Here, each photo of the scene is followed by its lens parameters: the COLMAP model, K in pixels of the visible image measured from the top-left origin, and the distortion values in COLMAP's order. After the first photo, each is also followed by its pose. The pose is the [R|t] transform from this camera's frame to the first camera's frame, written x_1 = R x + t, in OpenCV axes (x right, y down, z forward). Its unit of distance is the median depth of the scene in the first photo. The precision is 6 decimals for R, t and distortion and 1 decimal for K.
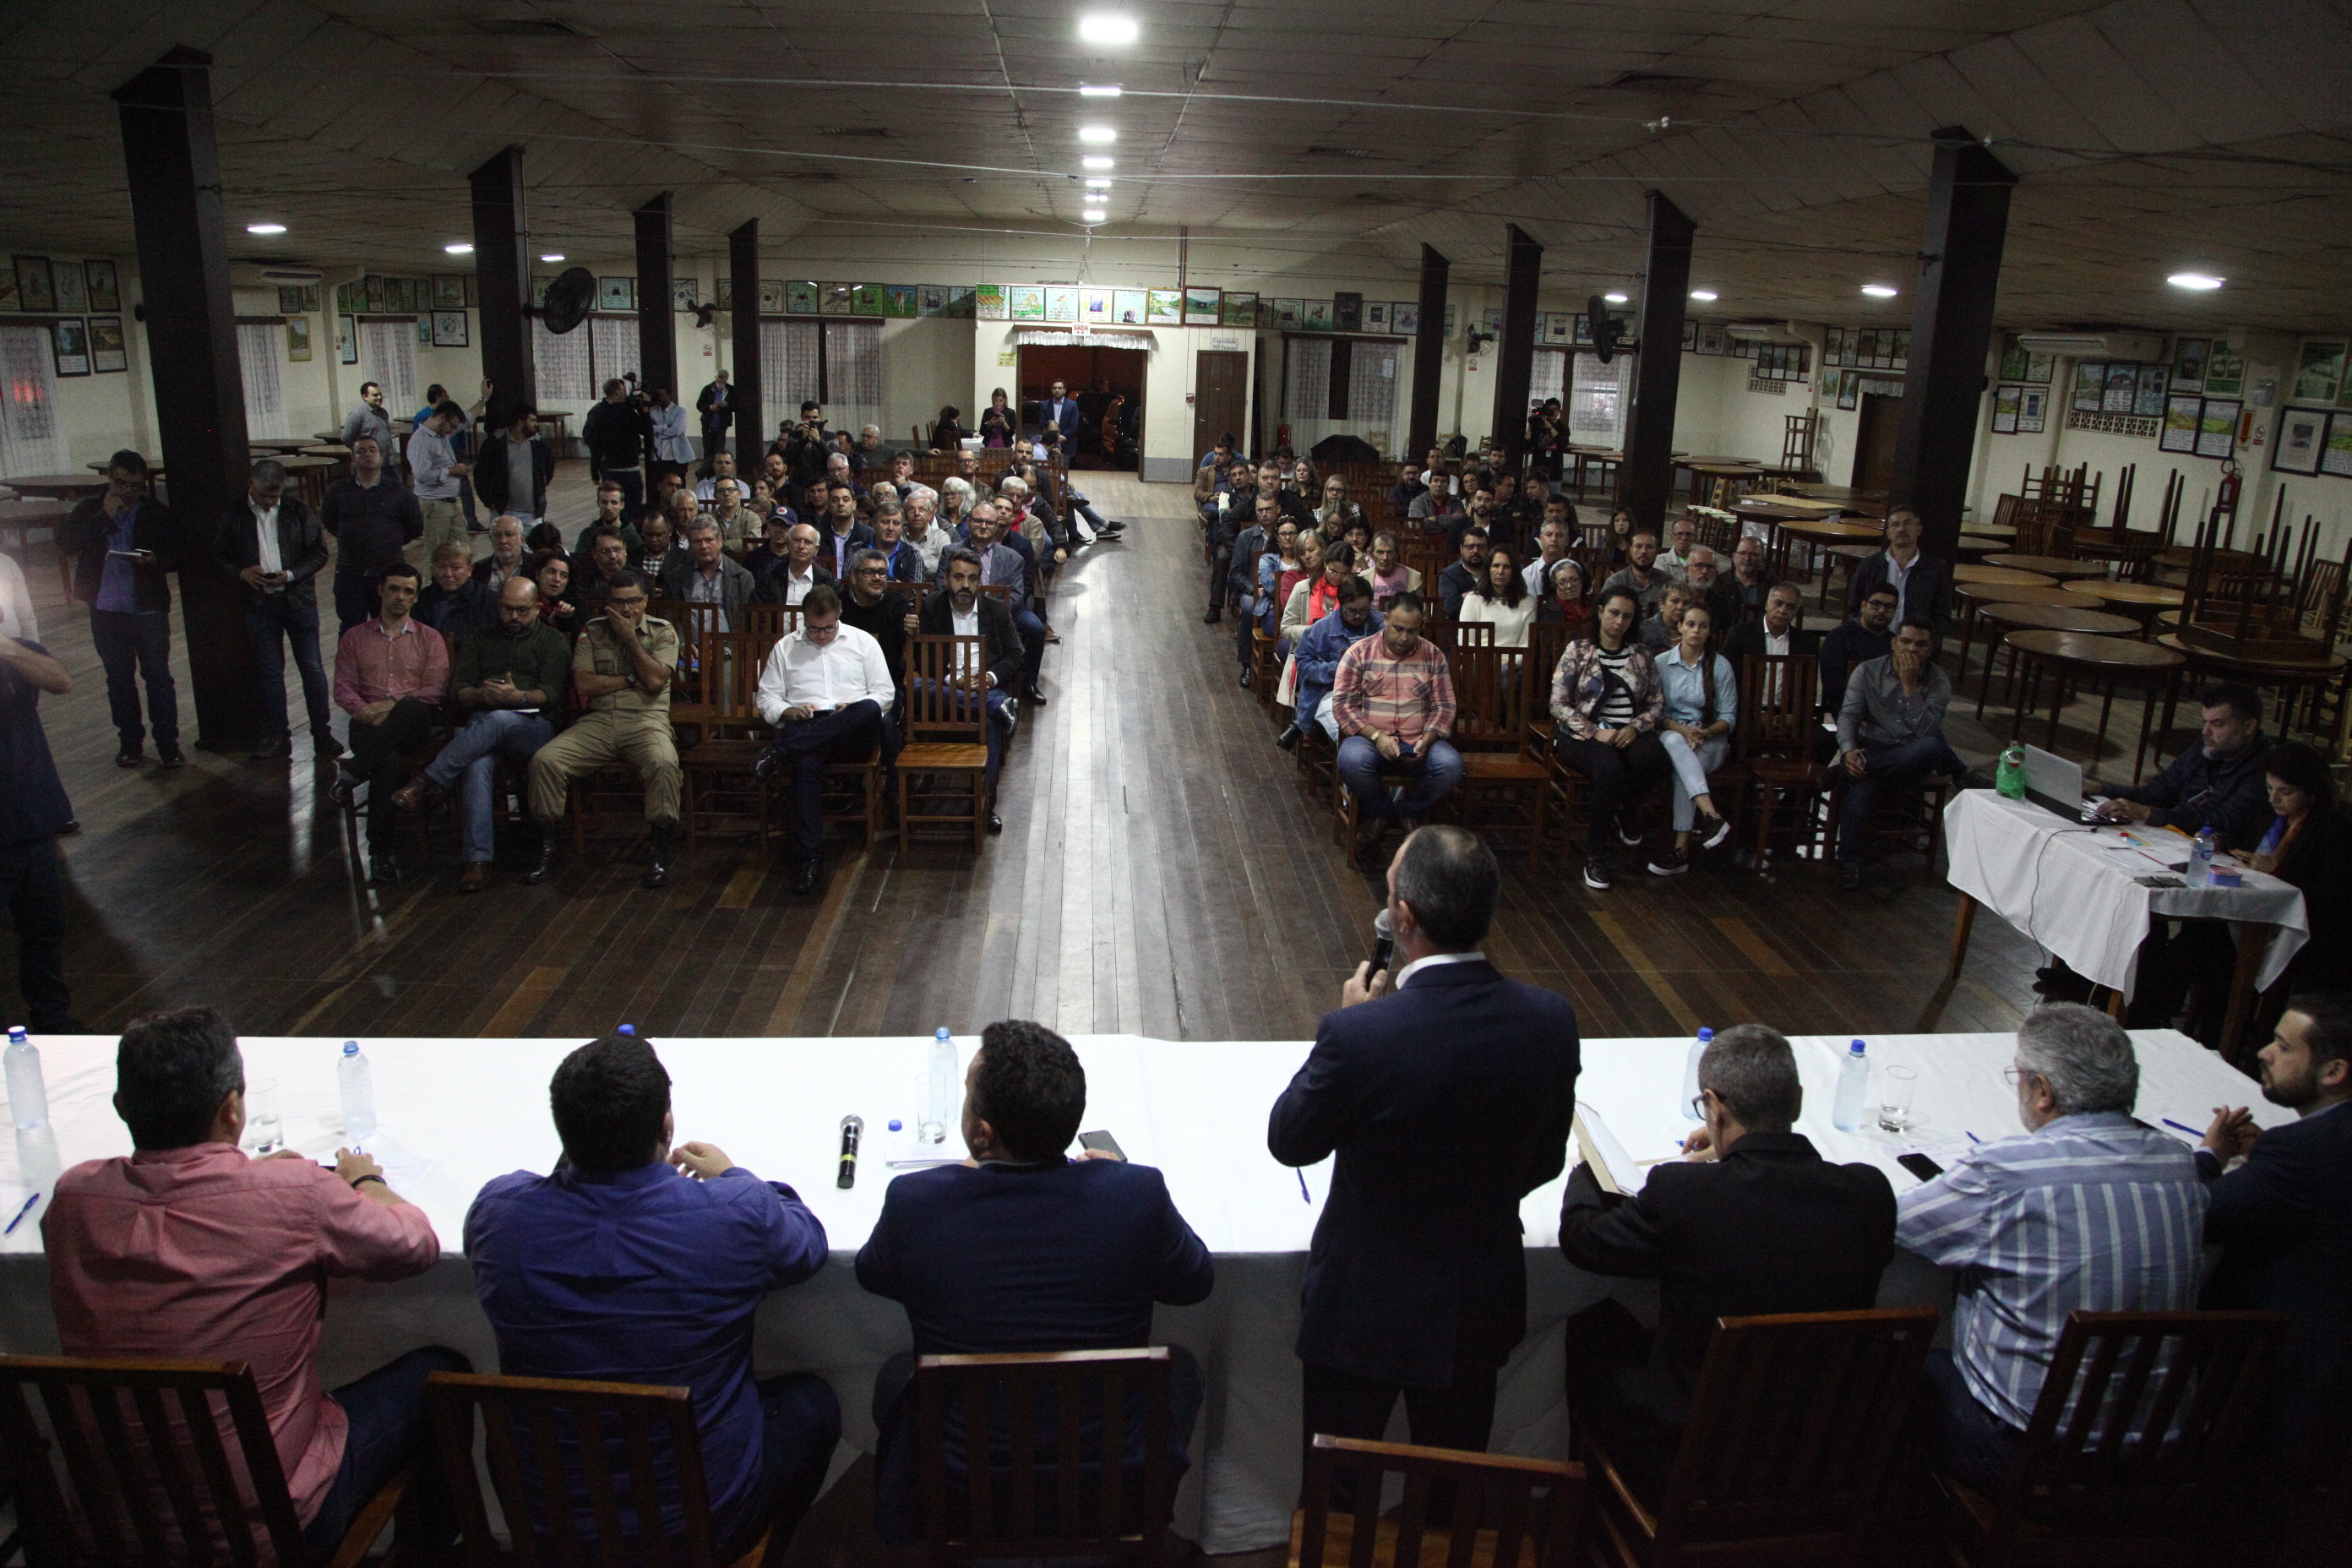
lens RADIAL K [[1681.1, 0, 1176.0], [0, 1681.1, 784.0], [0, 0, 1]] dist [-0.102051, 0.076163]
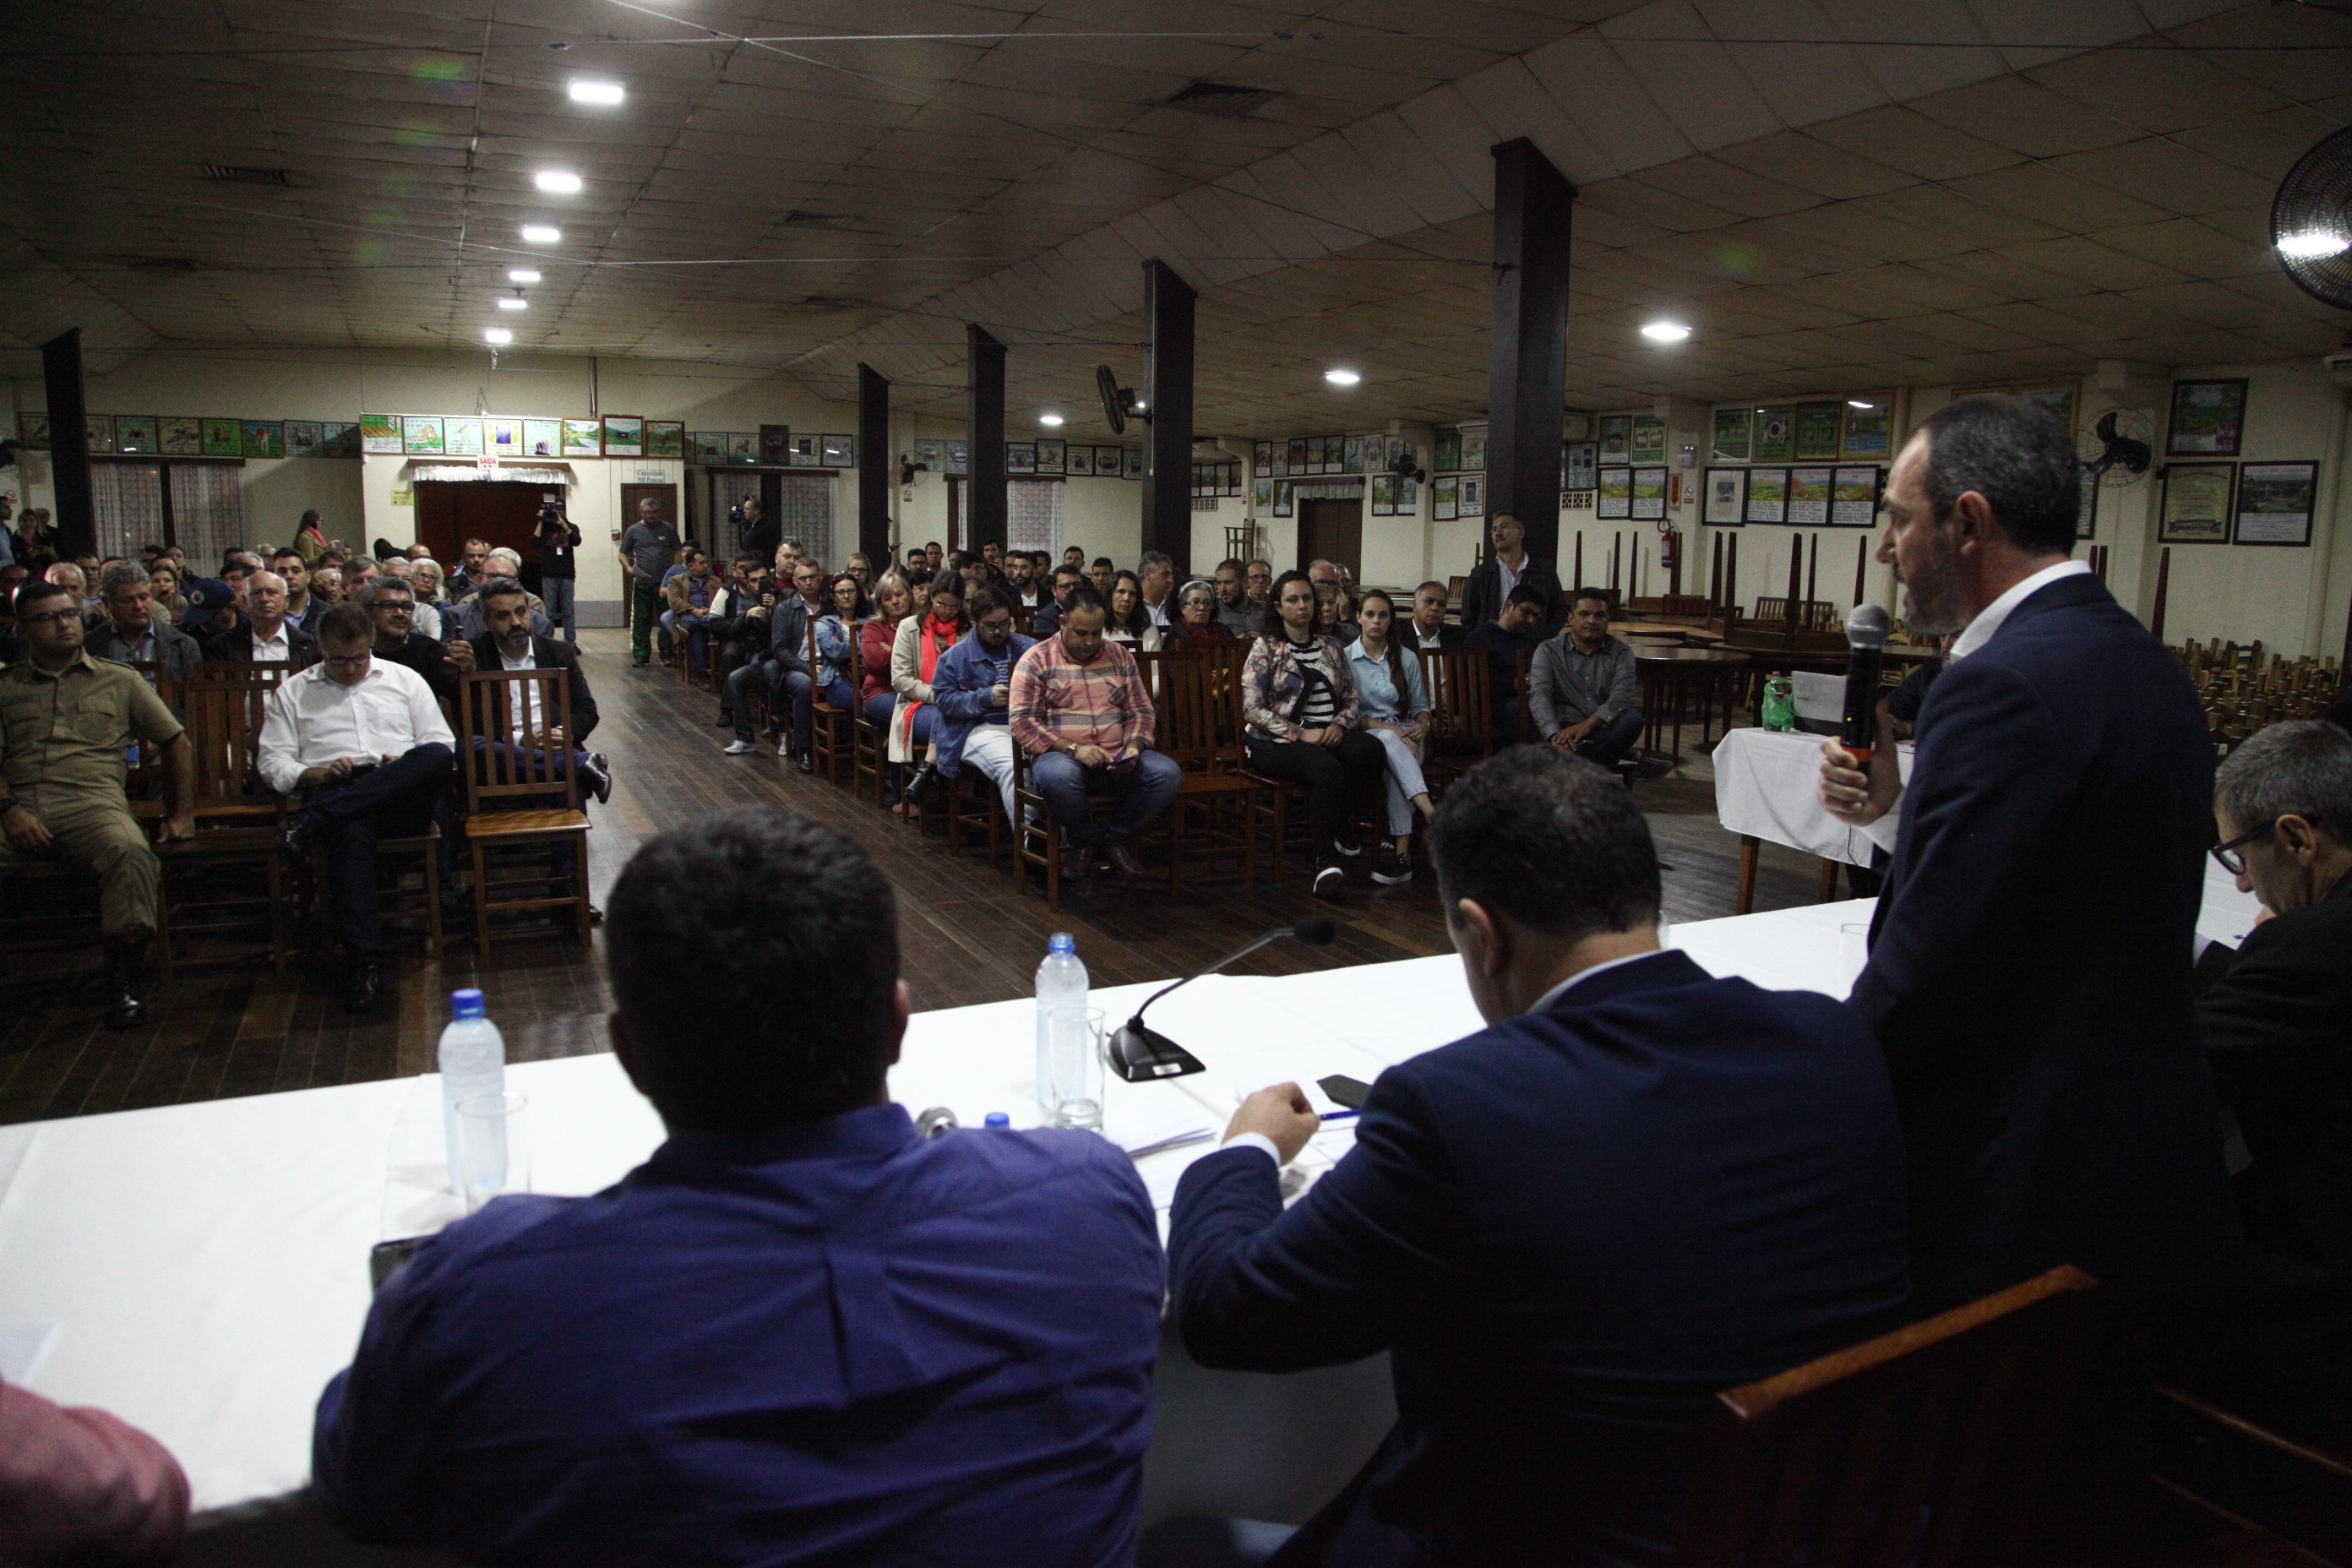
lens RADIAL K [[1681.1, 0, 1176.0], [0, 1681.1, 784.0], [0, 0, 1]] dist [-0.102051, 0.076163]
pose [[0.931740, -0.079955, 0.354214, -0.062636], [0.117617, 0.989322, -0.086069, 0.031535], [-0.343550, 0.121856, 0.931195, 0.095334]]
